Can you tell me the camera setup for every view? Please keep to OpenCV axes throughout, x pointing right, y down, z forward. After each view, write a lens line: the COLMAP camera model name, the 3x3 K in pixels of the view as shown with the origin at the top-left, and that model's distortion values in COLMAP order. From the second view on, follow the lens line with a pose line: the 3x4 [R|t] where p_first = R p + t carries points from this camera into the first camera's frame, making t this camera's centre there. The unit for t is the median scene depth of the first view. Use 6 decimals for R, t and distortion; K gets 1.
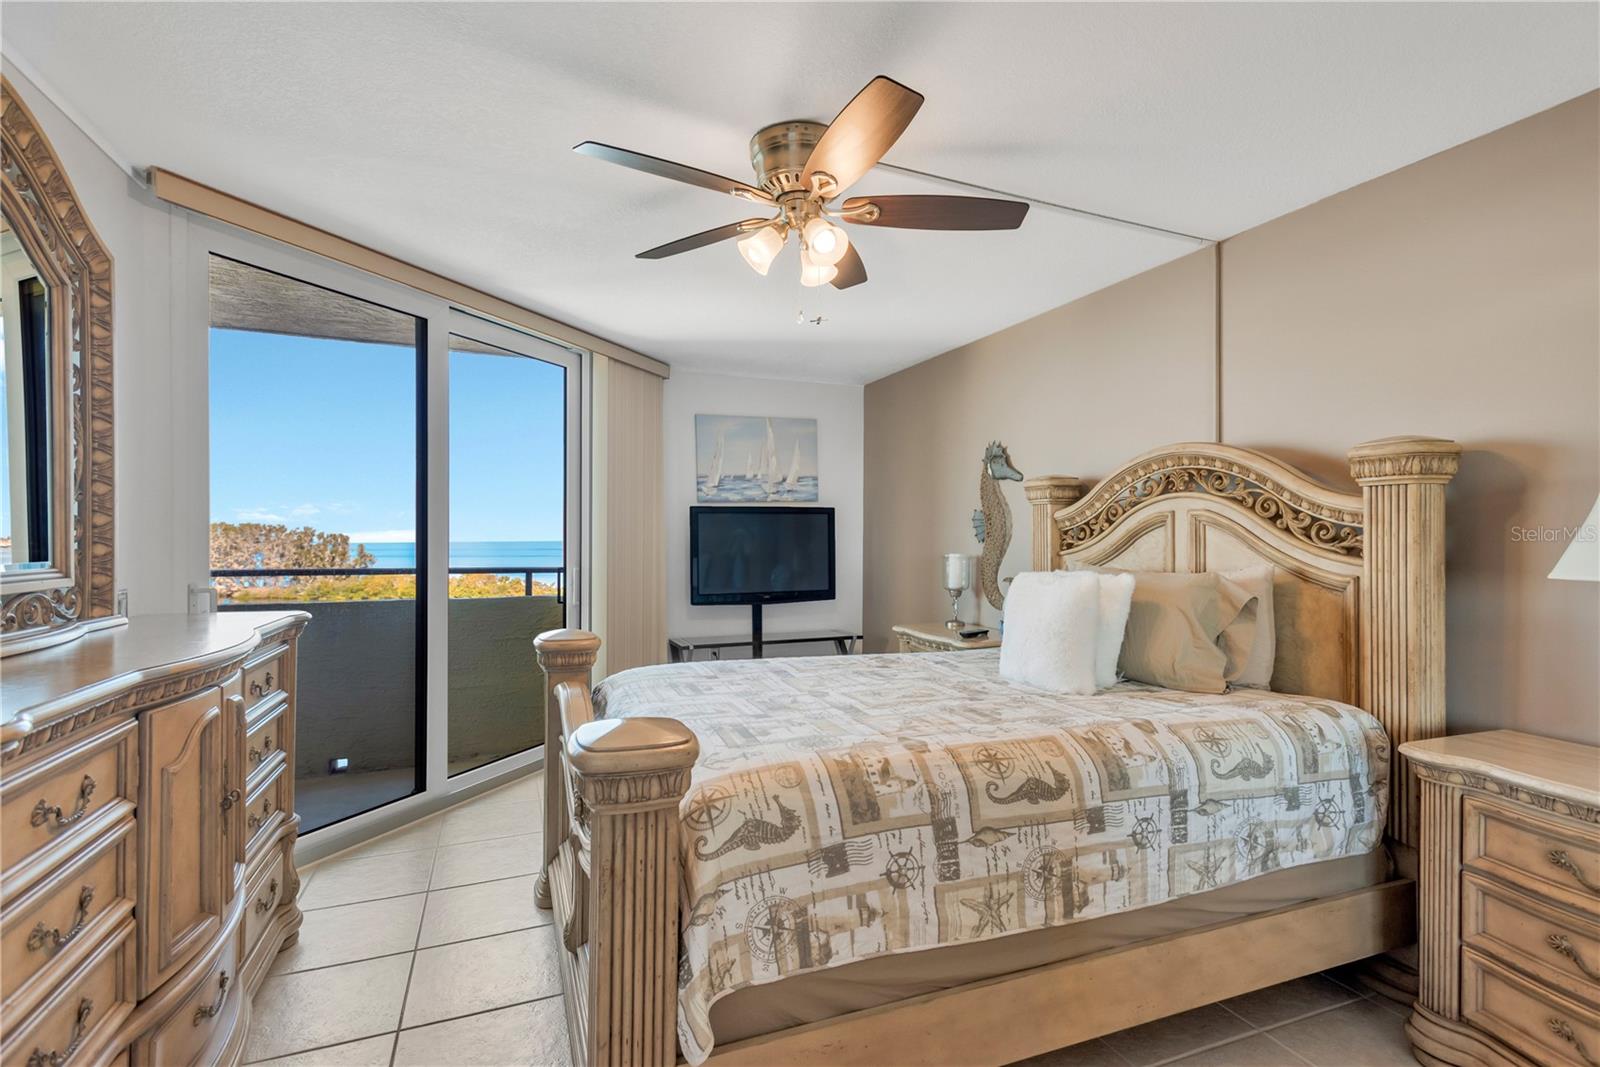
lens RADIAL K [[748.4, 0, 798.1], [0, 748.4, 537.4], [0, 0, 1]] dist [0.016720, -0.006743]
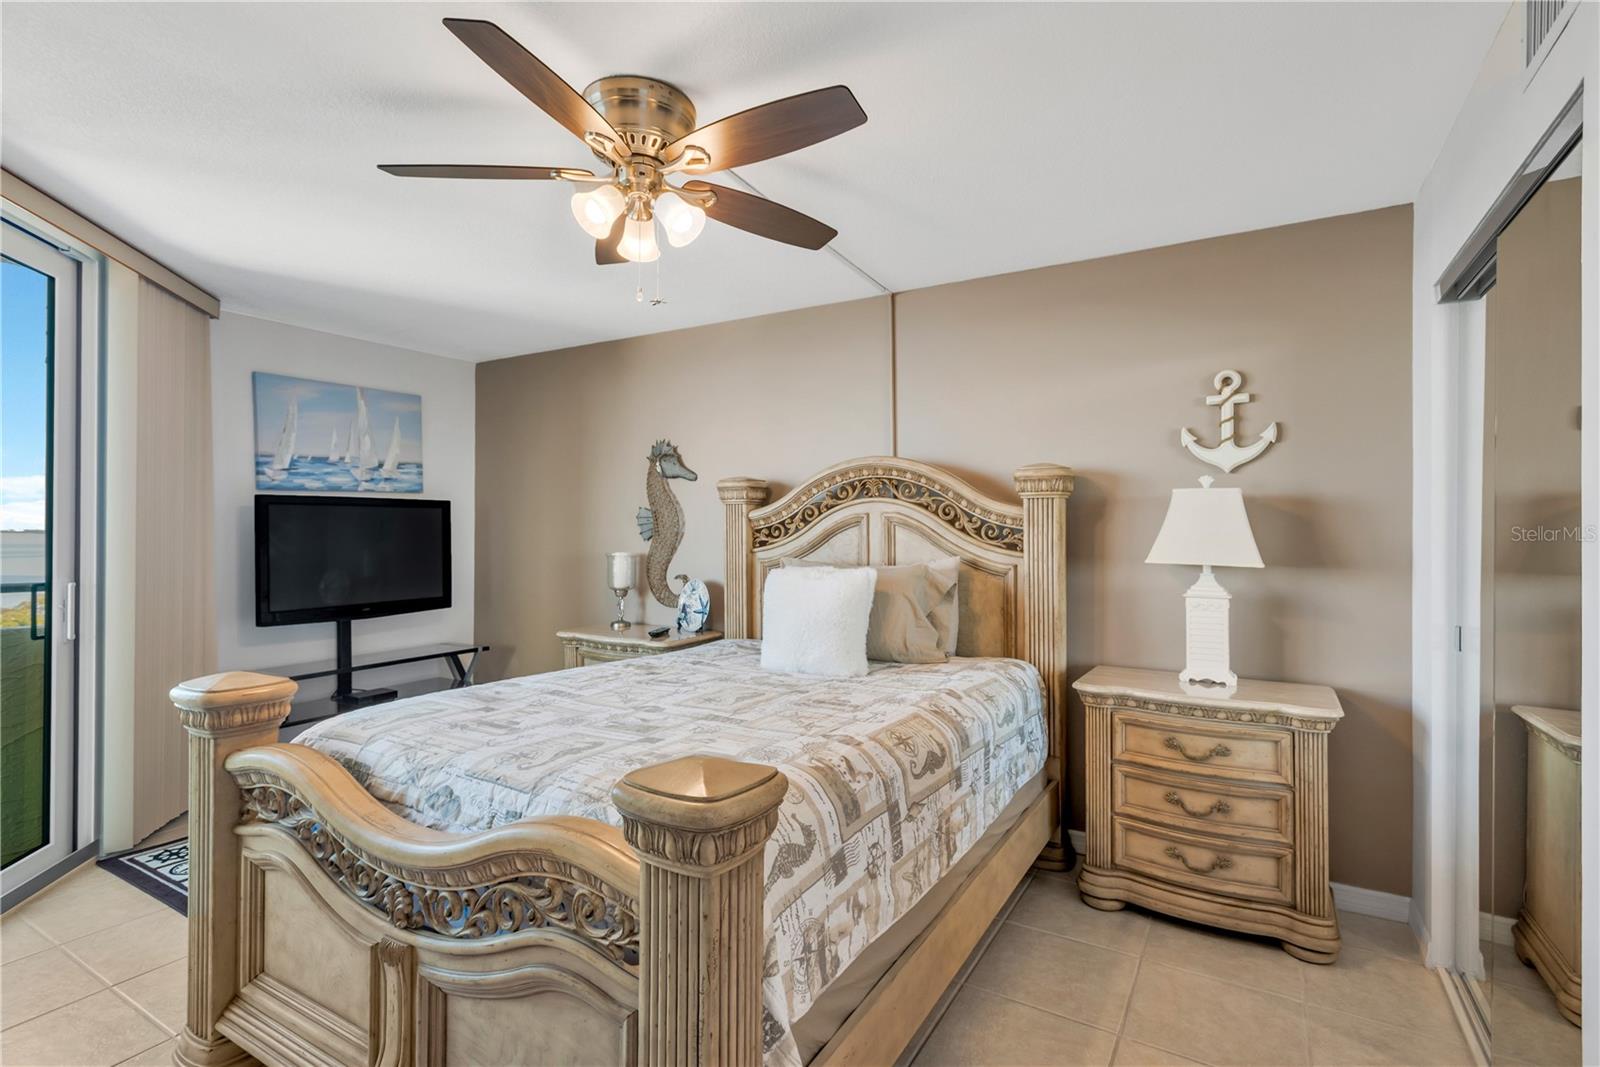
lens RADIAL K [[748.4, 0, 824.0], [0, 748.4, 529.7], [0, 0, 1]] dist [0.016720, -0.006743]
pose [[0.796780, 0.001838, 0.604266, -0.175614], [0.001350, 0.999987, -0.004821, -0.002483], [-0.604268, 0.004657, 0.796768, 0.069821]]
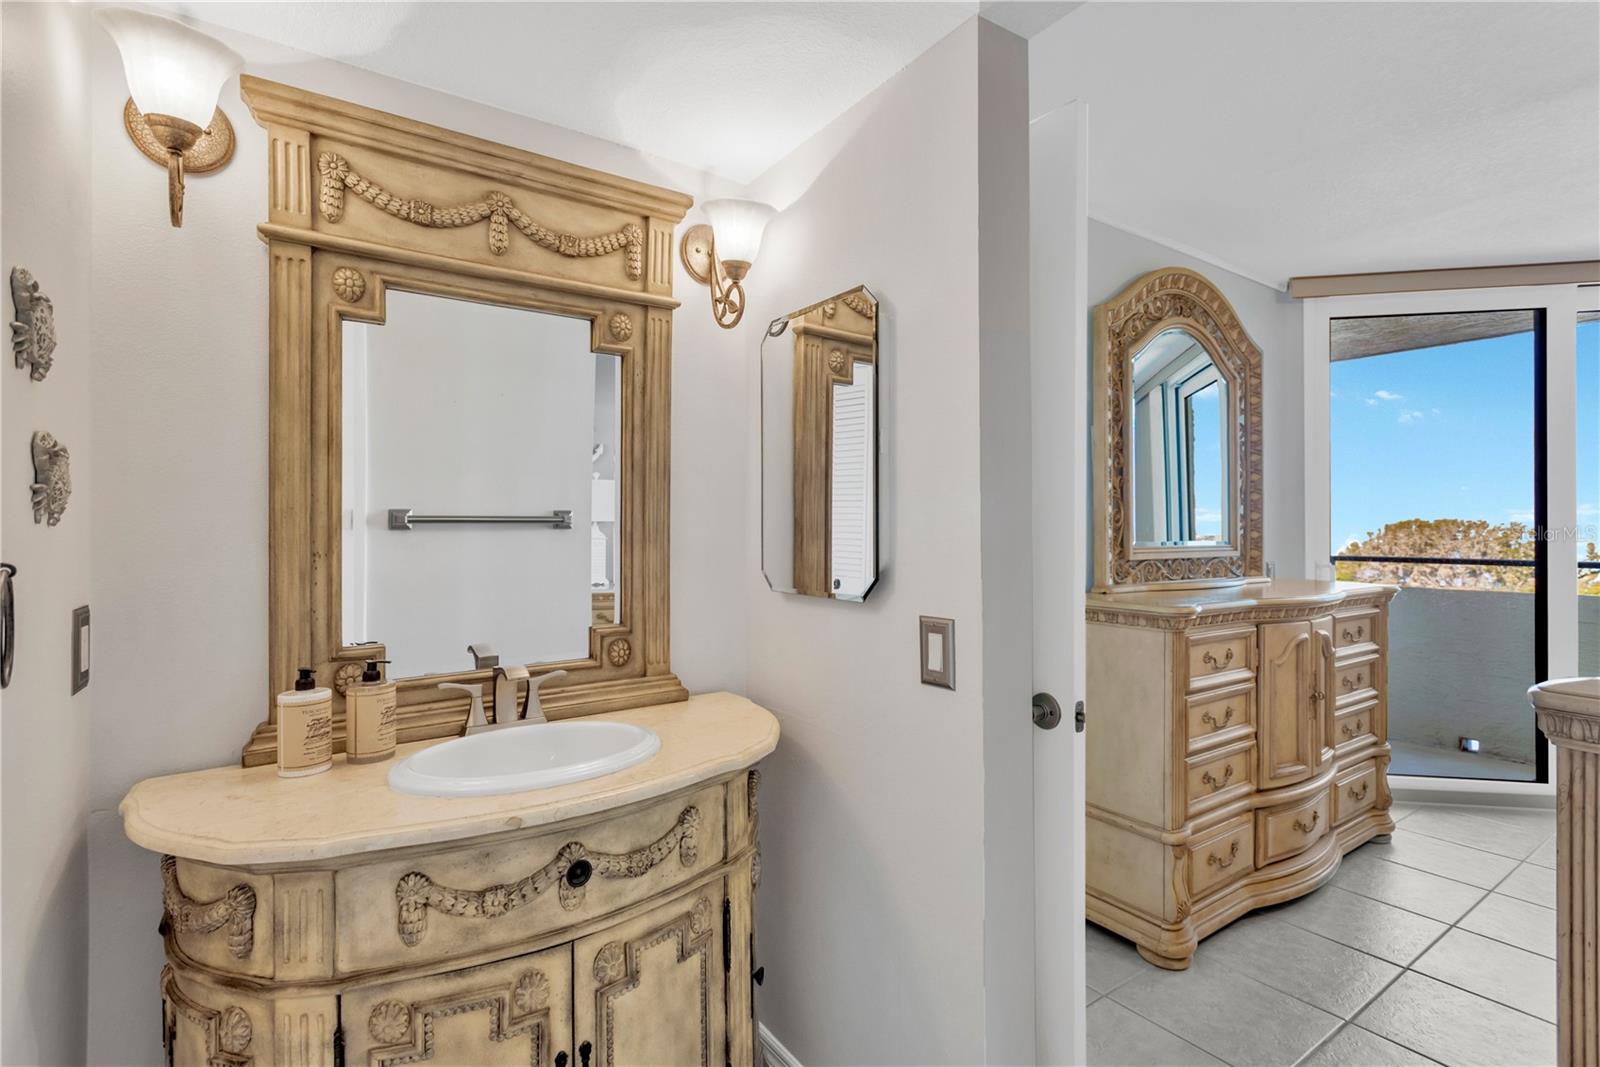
lens RADIAL K [[748.4, 0, 804.4], [0, 748.4, 533.8], [0, 0, 1]] dist [0.016720, -0.006743]
pose [[0.229496, -0.000252, -0.973309, 0.665360], [-0.001000, 0.999999, -0.000495, 0.026046], [0.973309, 0.001087, 0.229496, -0.486456]]
